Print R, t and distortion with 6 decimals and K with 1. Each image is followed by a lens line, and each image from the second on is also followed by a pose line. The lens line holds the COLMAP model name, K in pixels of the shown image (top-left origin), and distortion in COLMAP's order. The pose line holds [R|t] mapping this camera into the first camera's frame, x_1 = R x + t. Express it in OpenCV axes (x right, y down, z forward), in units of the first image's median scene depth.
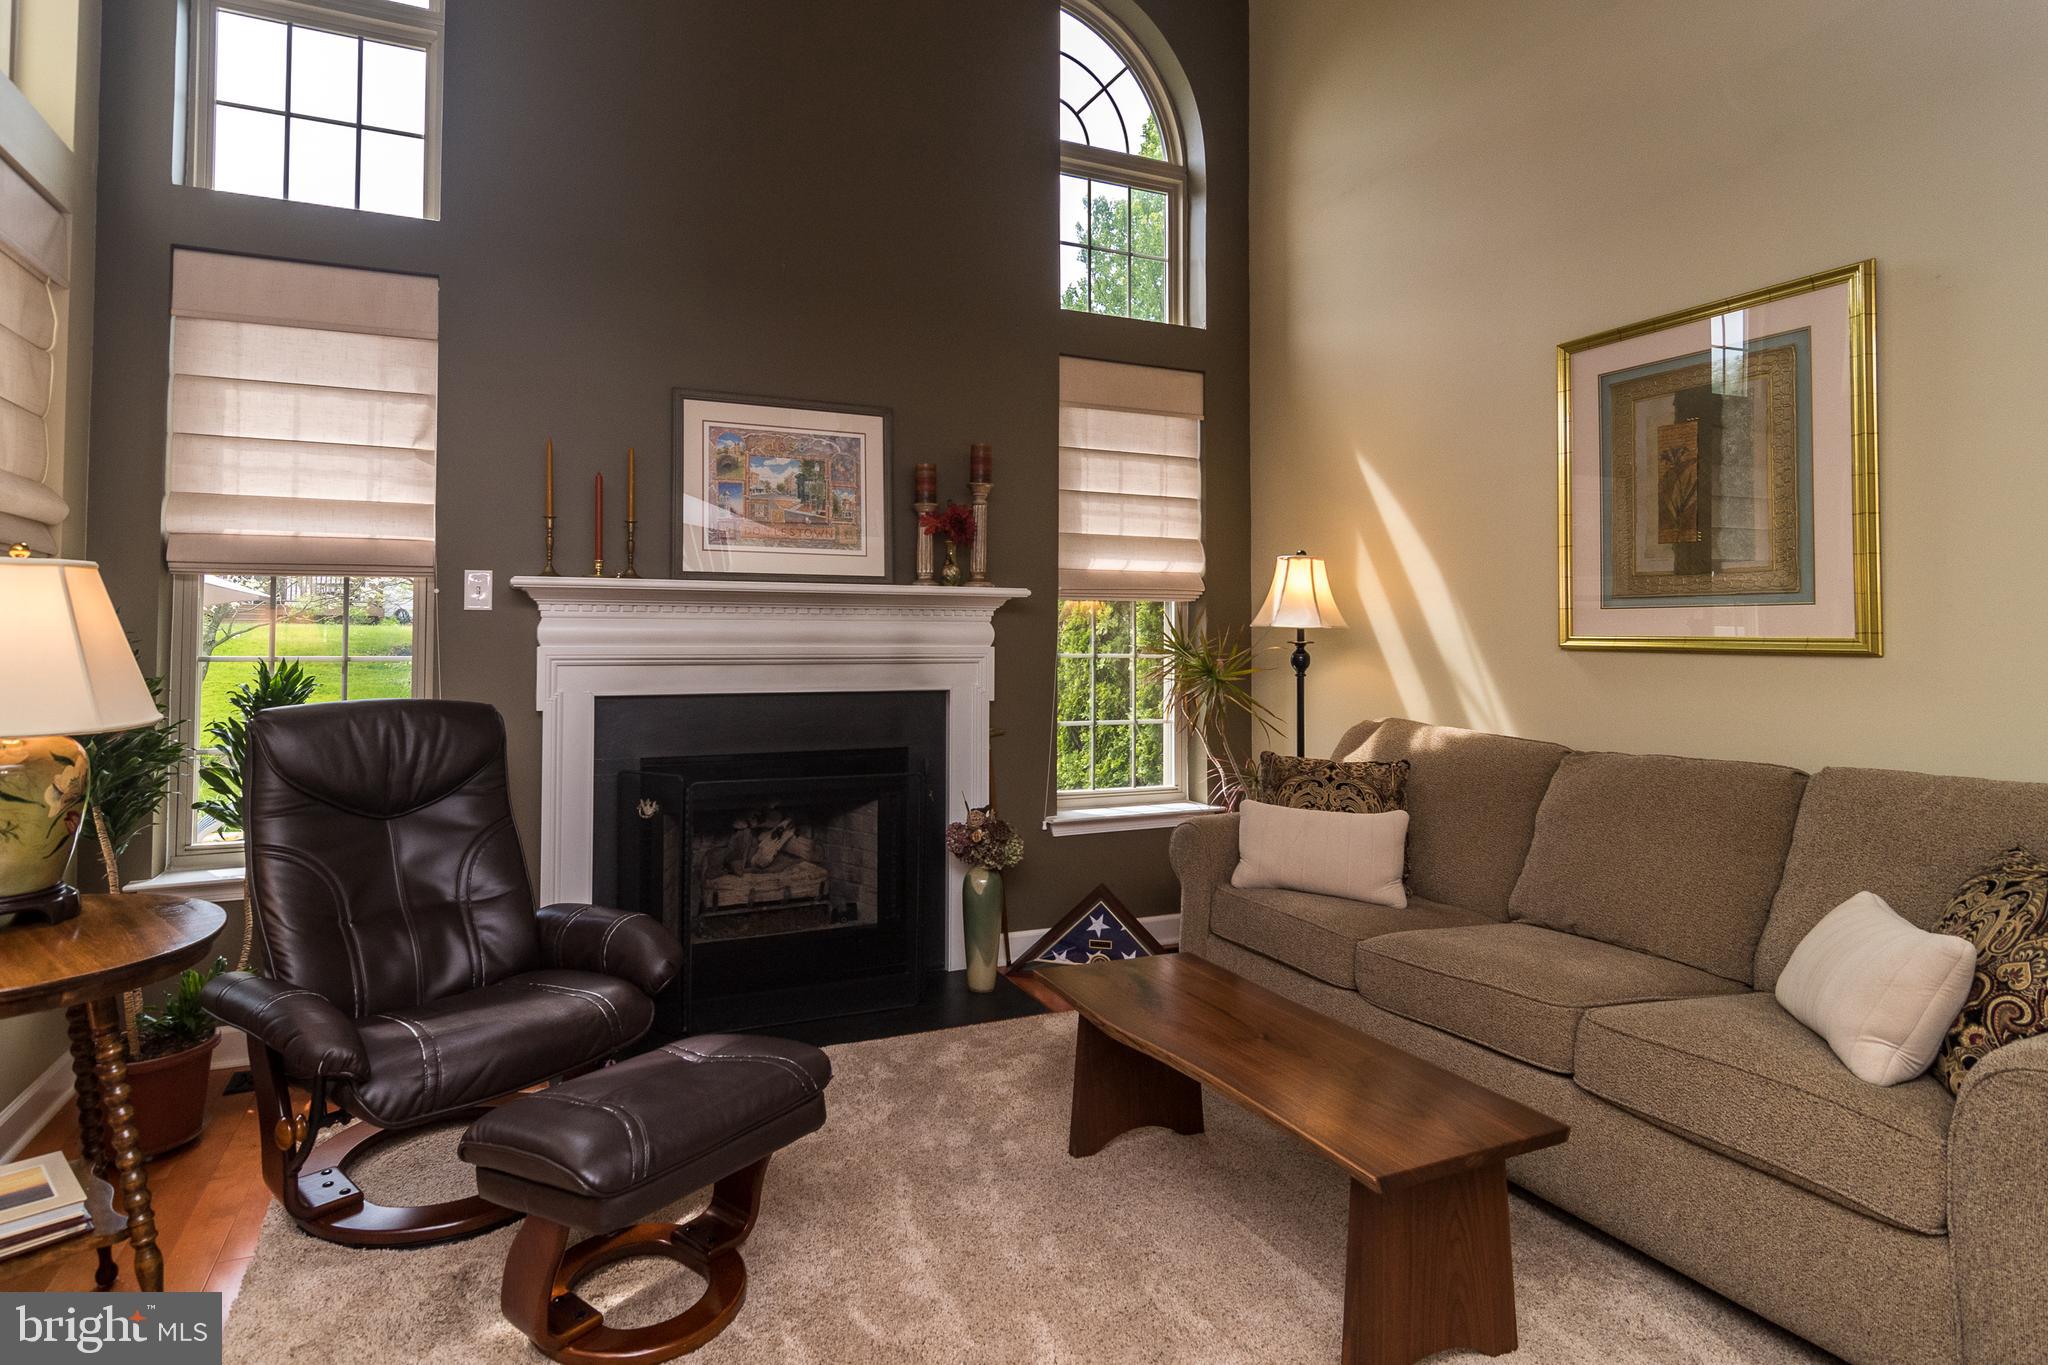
lens RADIAL K [[1012.4, 0, 1020.1], [0, 1012.4, 626.3], [0, 0, 1]] dist [-0.038039, -0.000278]
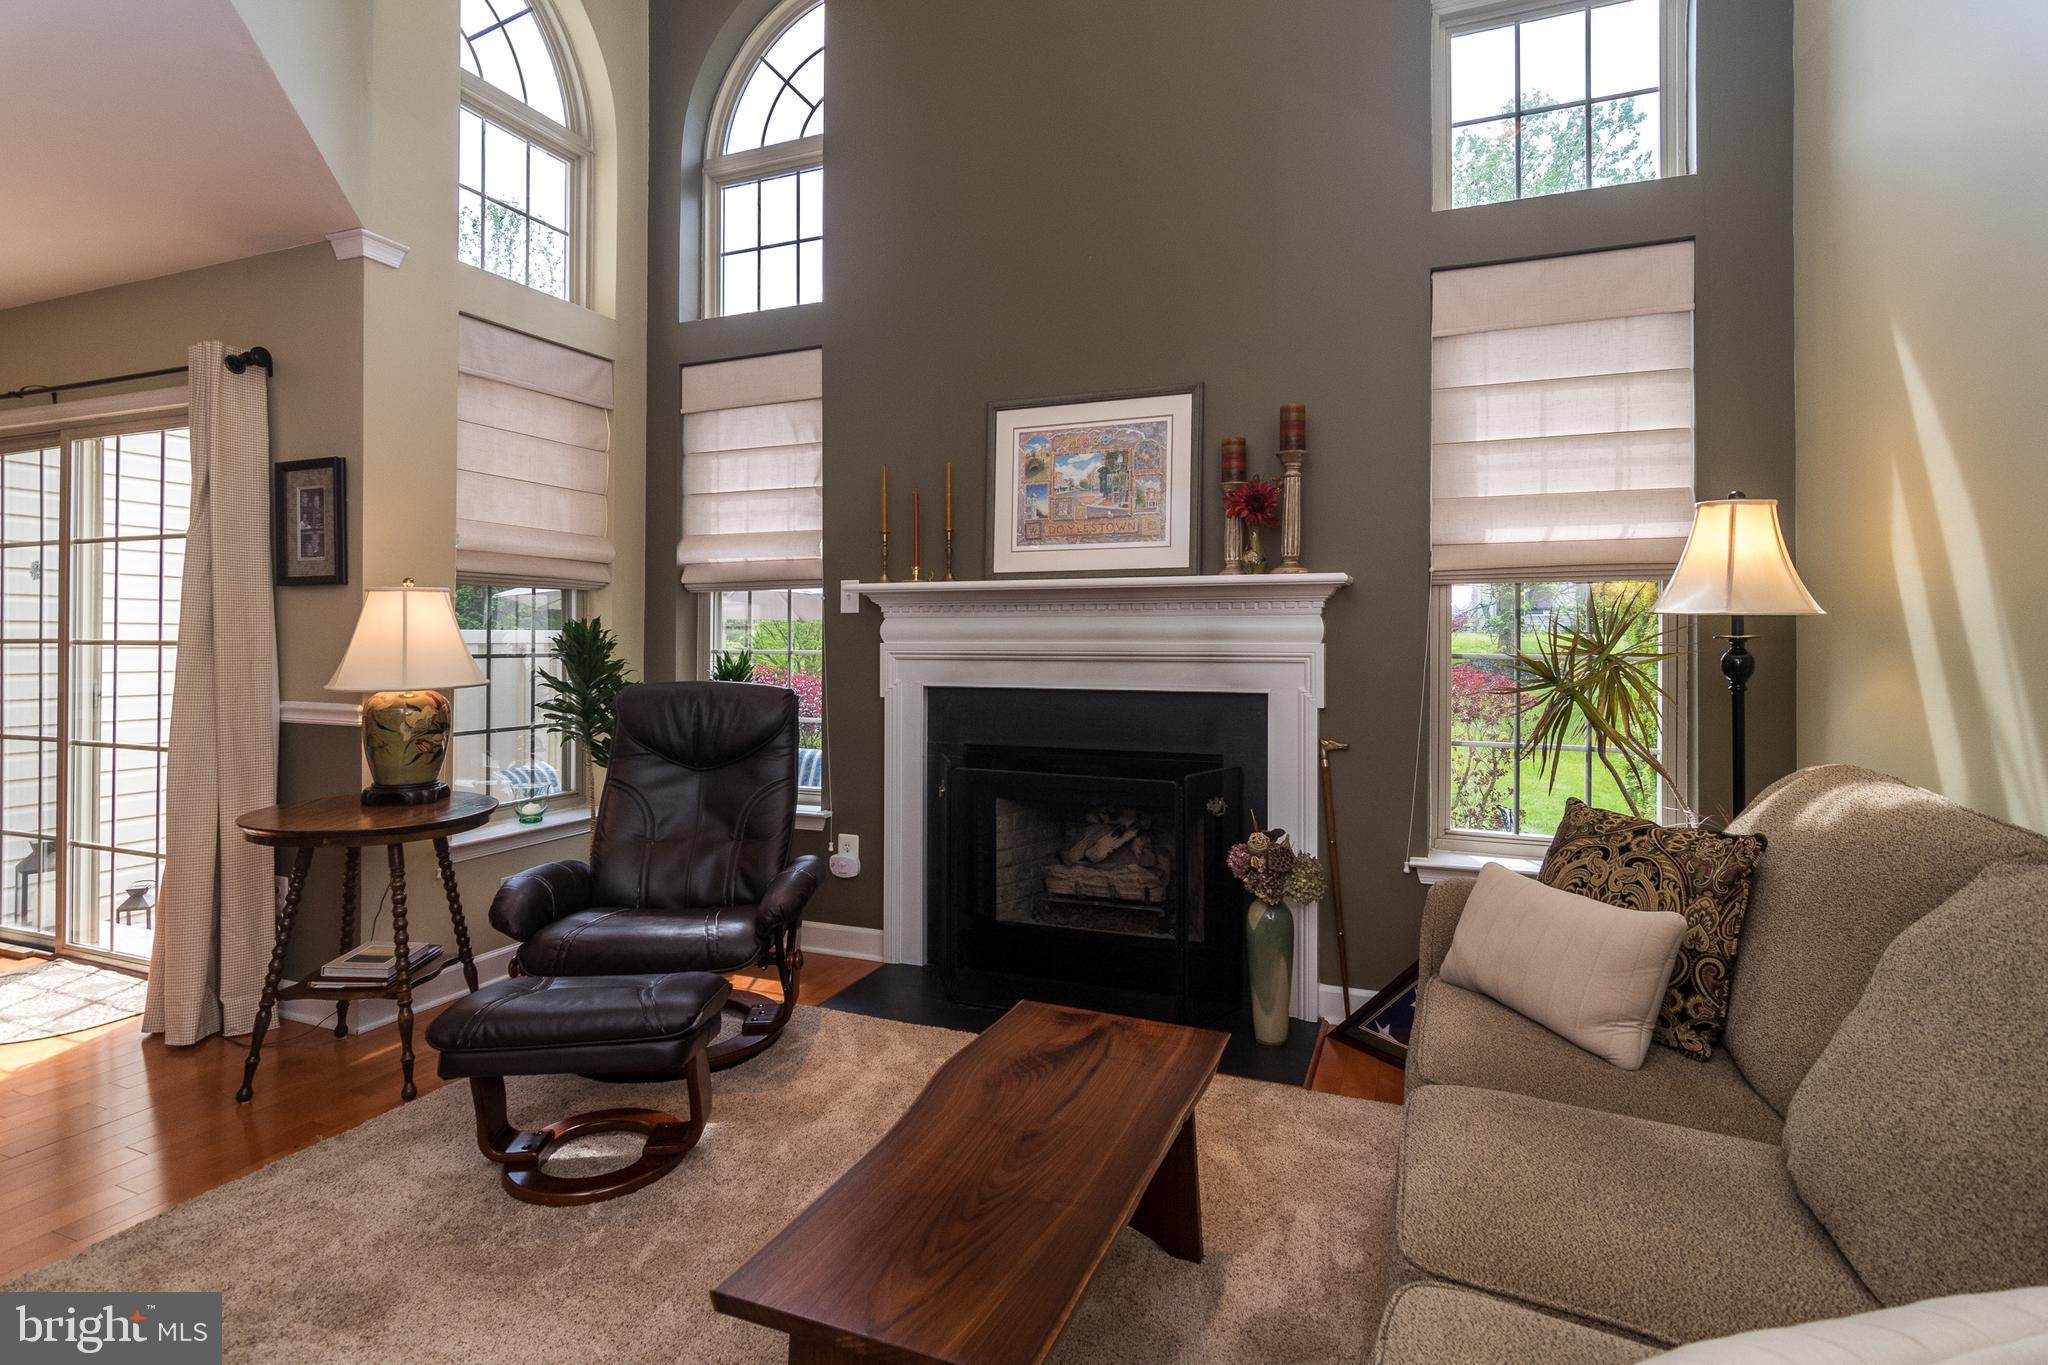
lens RADIAL K [[1055.1, 0, 1023.8], [0, 1055.1, 637.7], [0, 0, 1]] dist [-0.038636, -0.000124]
pose [[0.681993, -0.002504, -0.731354, 0.484245], [0.011093, 0.999915, 0.006920, 0.007061], [0.731275, -0.012832, 0.681962, 0.244247]]
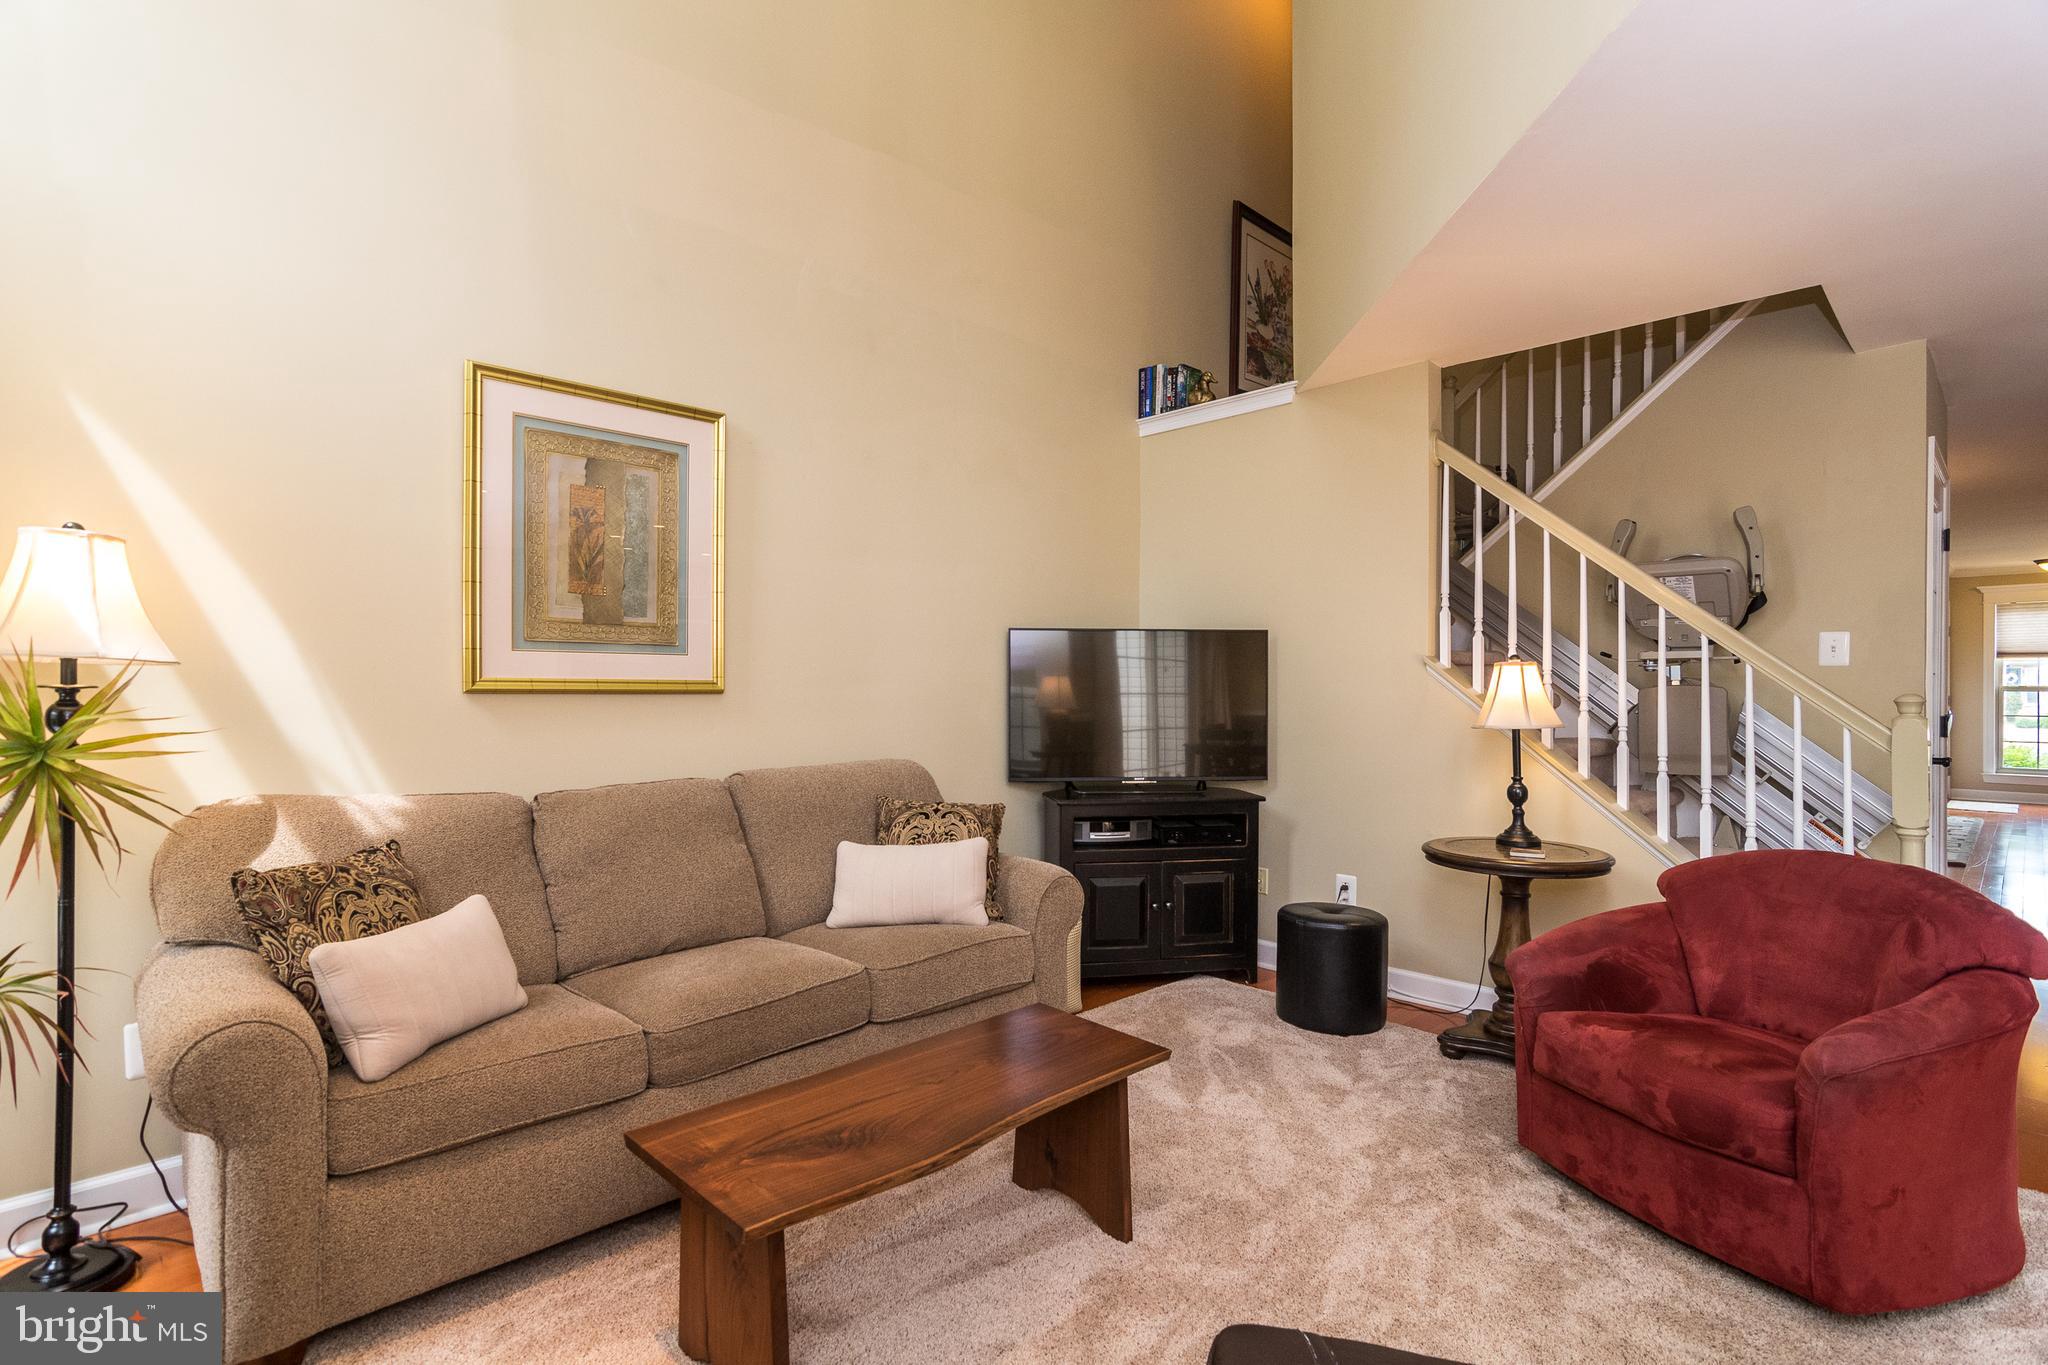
lens RADIAL K [[1001.7, 0, 1024.0], [0, 1001.7, 682.5], [0, 0, 1]] dist [0.029794, 0.000049]
pose [[-0.320454, -0.000511, 0.947264, -0.447676], [-0.012954, 0.999909, -0.003843, 0.009462], [-0.947176, -0.013502, -0.320431, 0.724092]]
